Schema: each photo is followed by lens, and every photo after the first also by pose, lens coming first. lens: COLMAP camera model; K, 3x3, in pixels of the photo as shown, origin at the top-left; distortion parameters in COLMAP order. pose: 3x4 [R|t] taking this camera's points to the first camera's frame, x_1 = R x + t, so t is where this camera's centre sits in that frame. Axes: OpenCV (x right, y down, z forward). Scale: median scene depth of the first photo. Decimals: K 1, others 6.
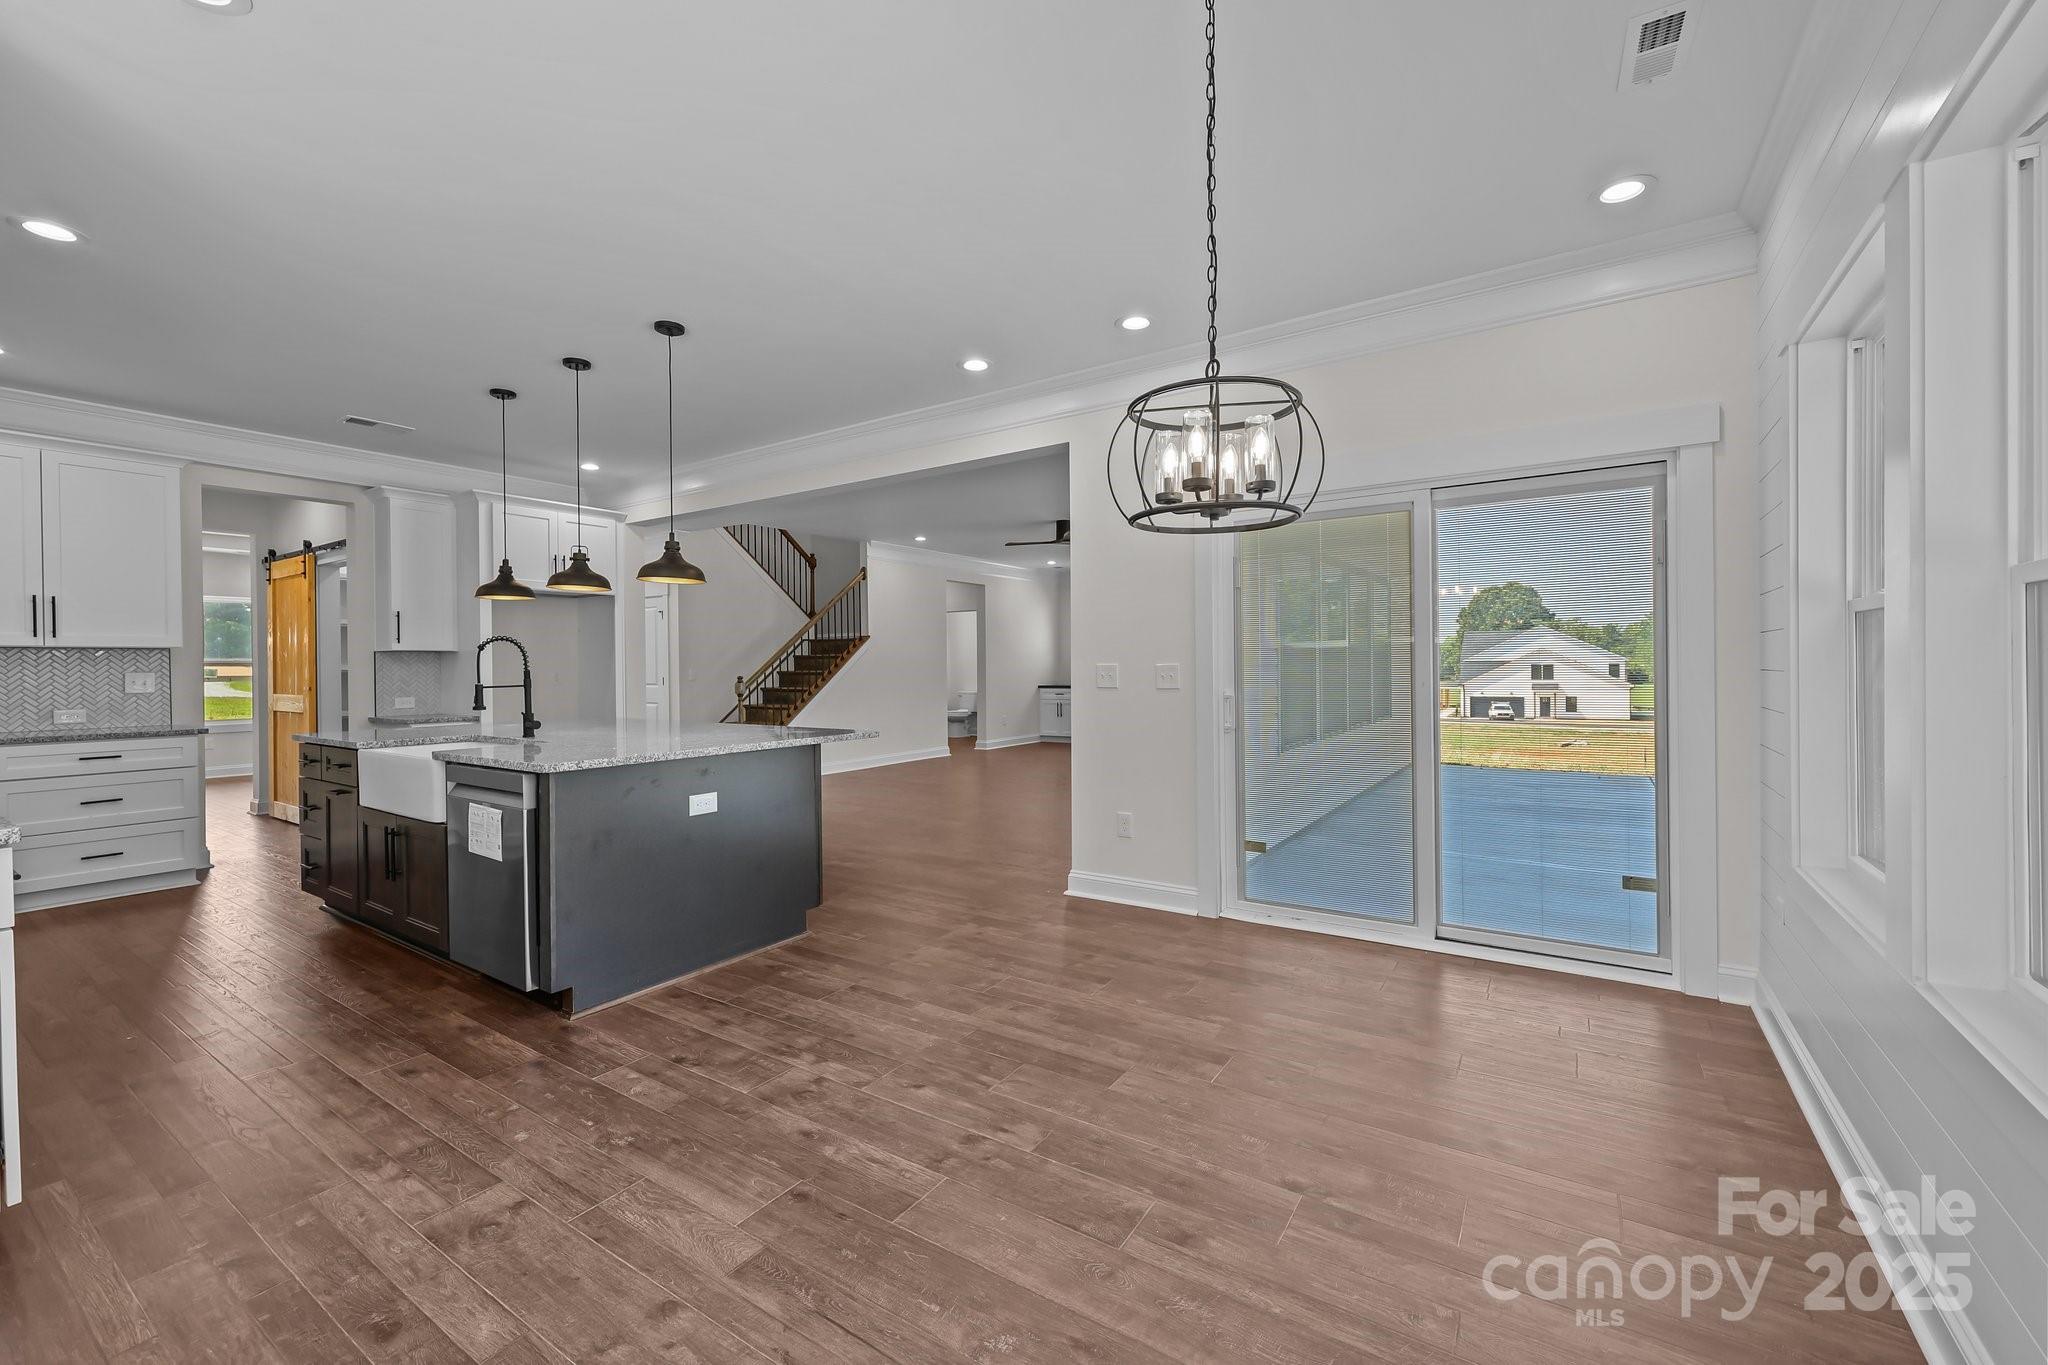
lens RADIAL K [[831.9, 0, 1034.5], [0, 831.9, 663.5], [0, 0, 1]] dist [-0.001945, 0.000957]
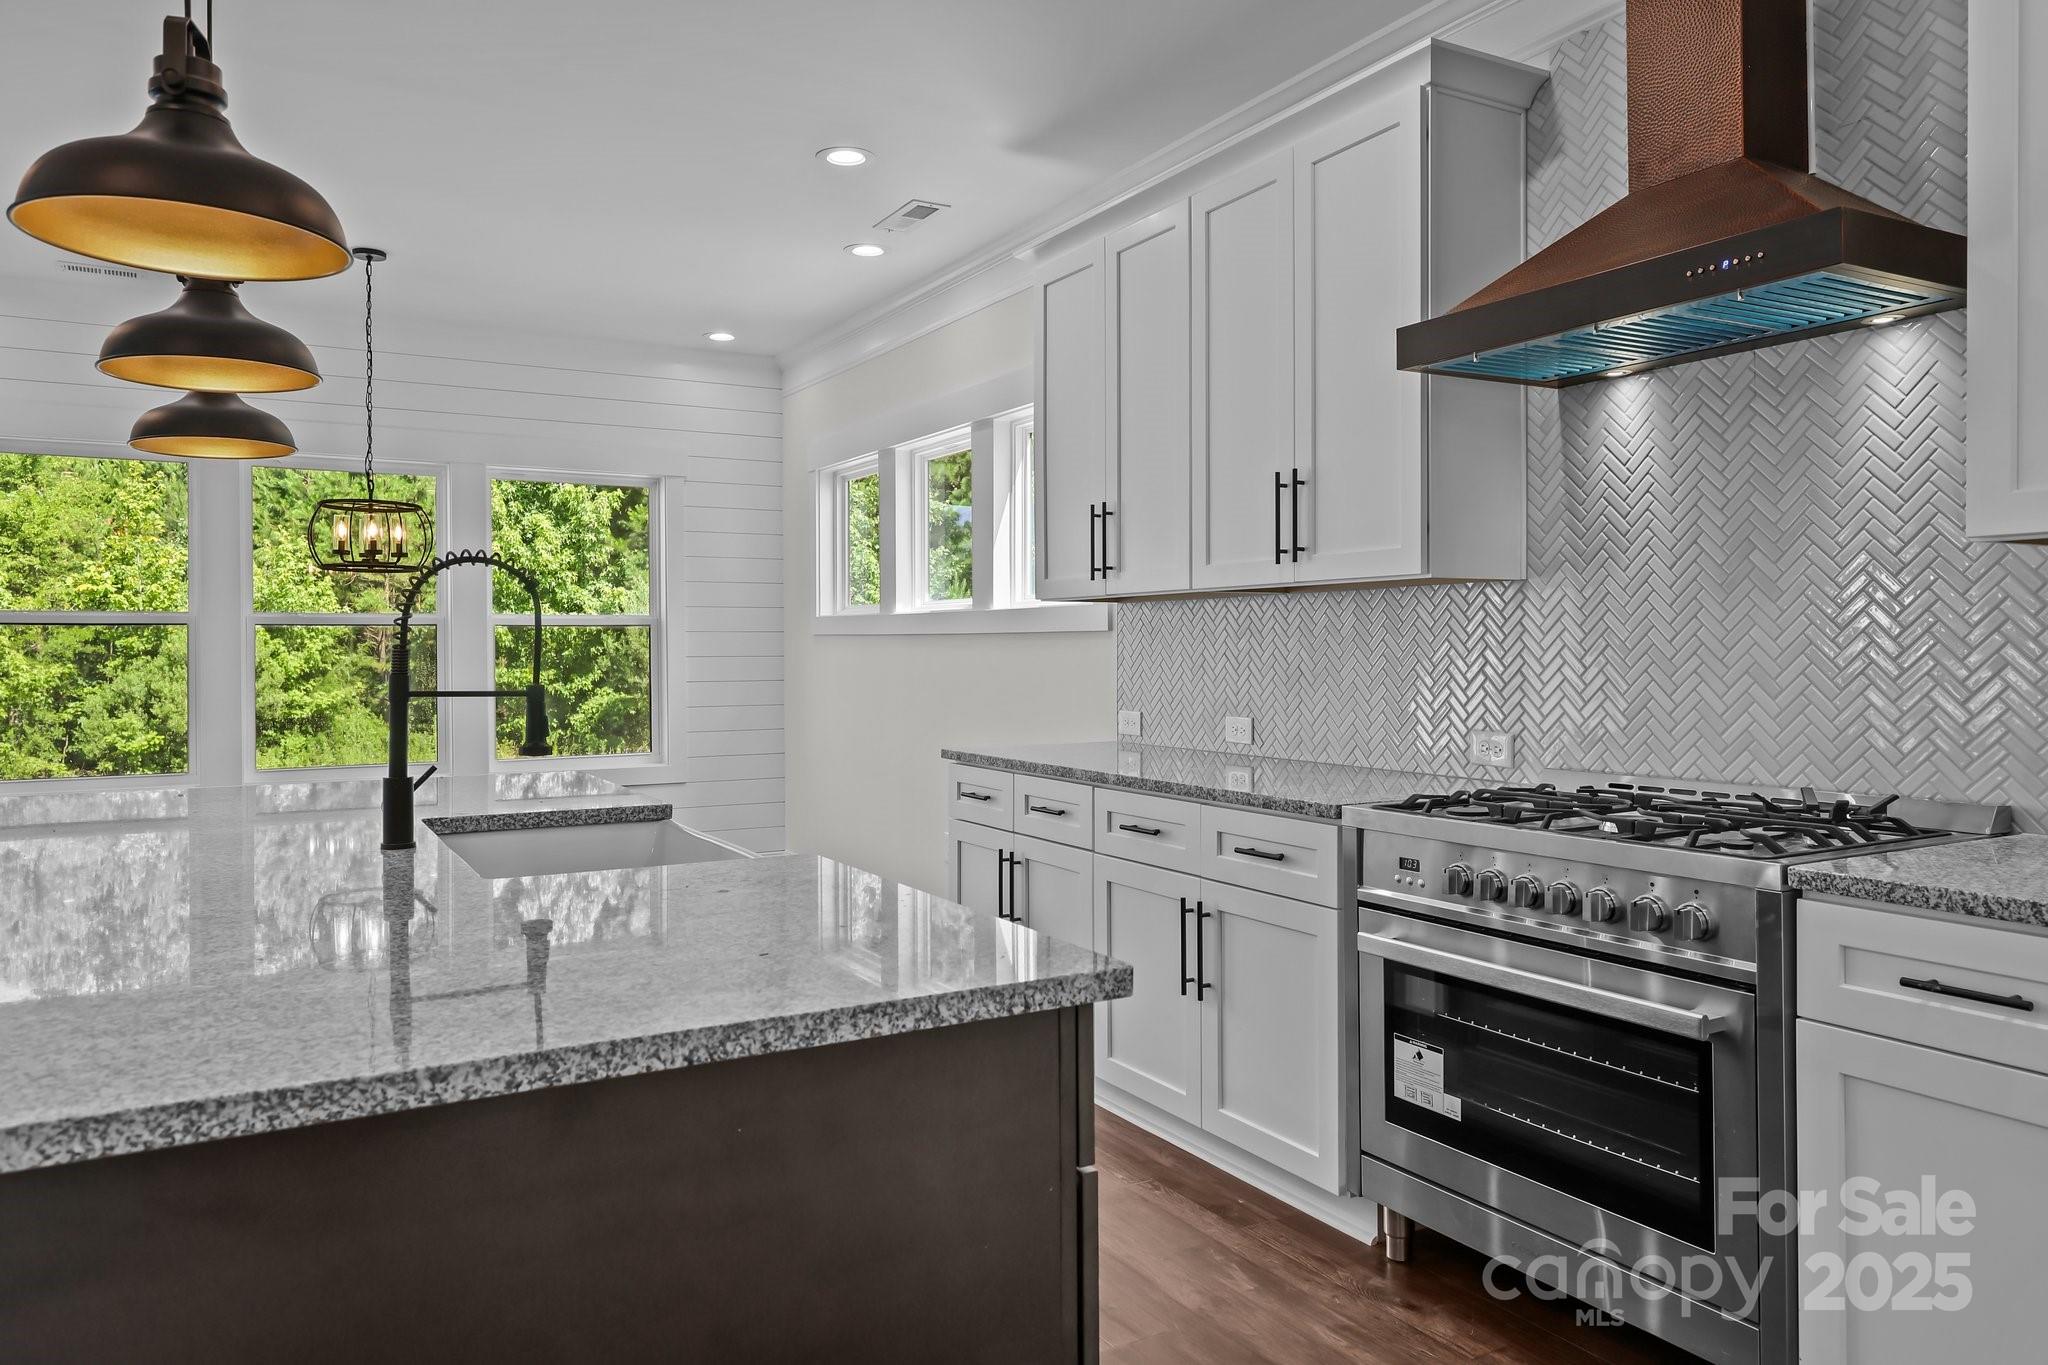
lens RADIAL K [[1357.9, 0, 1027.6], [0, 1357.9, 669.5], [0, 0, 1]] dist [-0.003779, 0.002255]
pose [[-0.893496, 0.006324, 0.449027, -0.805259], [0.009625, 0.999941, 0.005069, 0.013529], [-0.448968, 0.008851, -0.893504, 1.025333]]
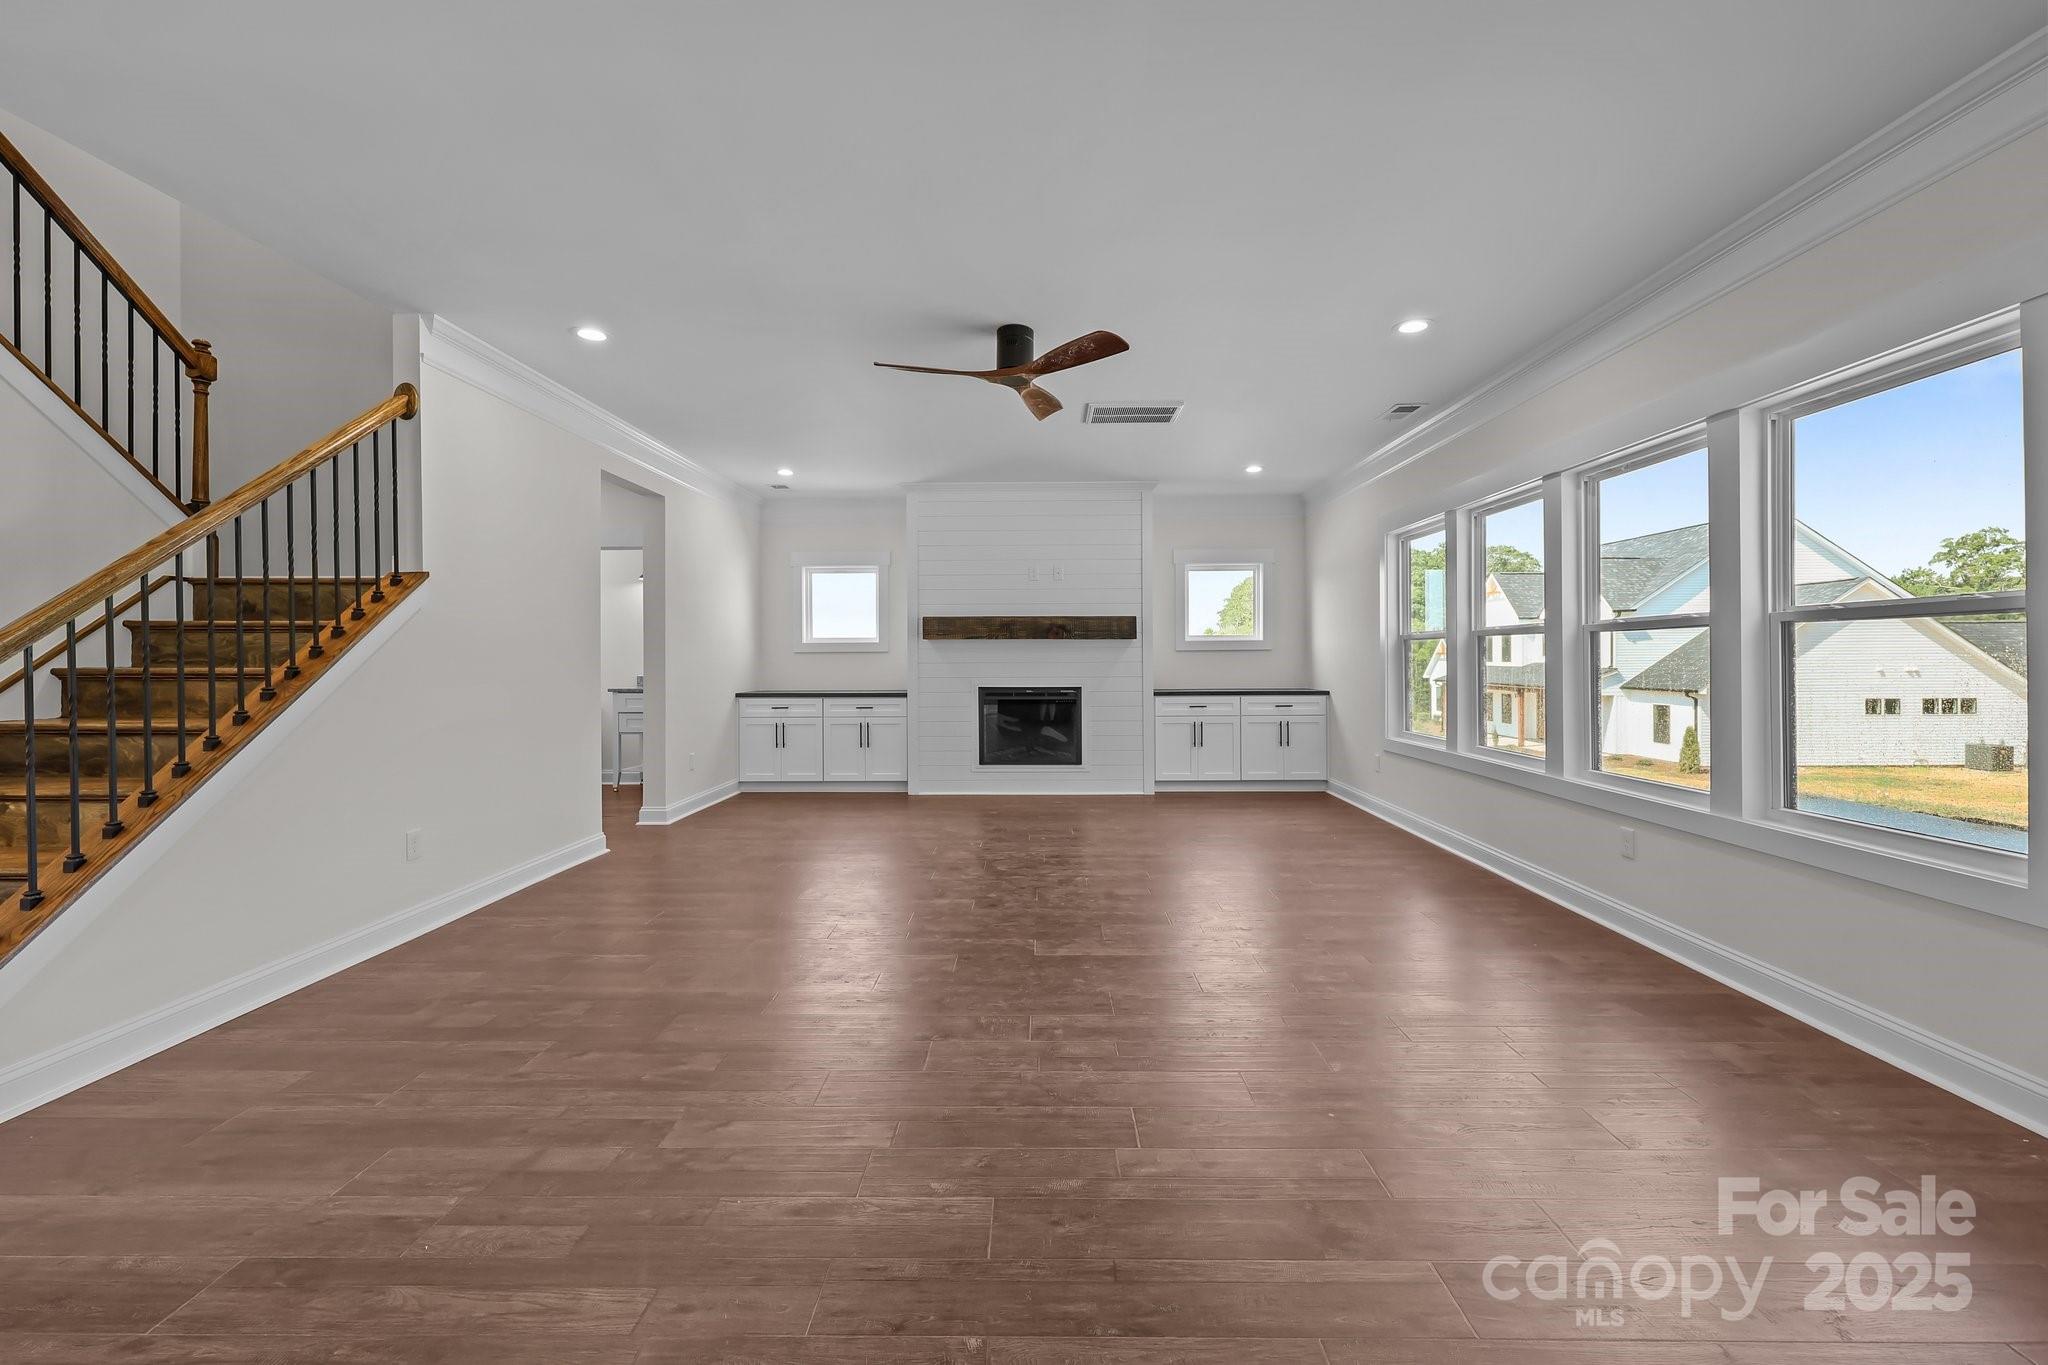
lens RADIAL K [[831.9, 0, 1026.2], [0, 831.9, 654.3], [0, 0, 1]] dist [-0.001945, 0.000957]
pose [[0.846229, 0.007401, 0.532768, -0.326247], [-0.004494, 0.999967, -0.006752, 0.007981], [-0.532801, 0.003320, 0.846234, 1.059509]]
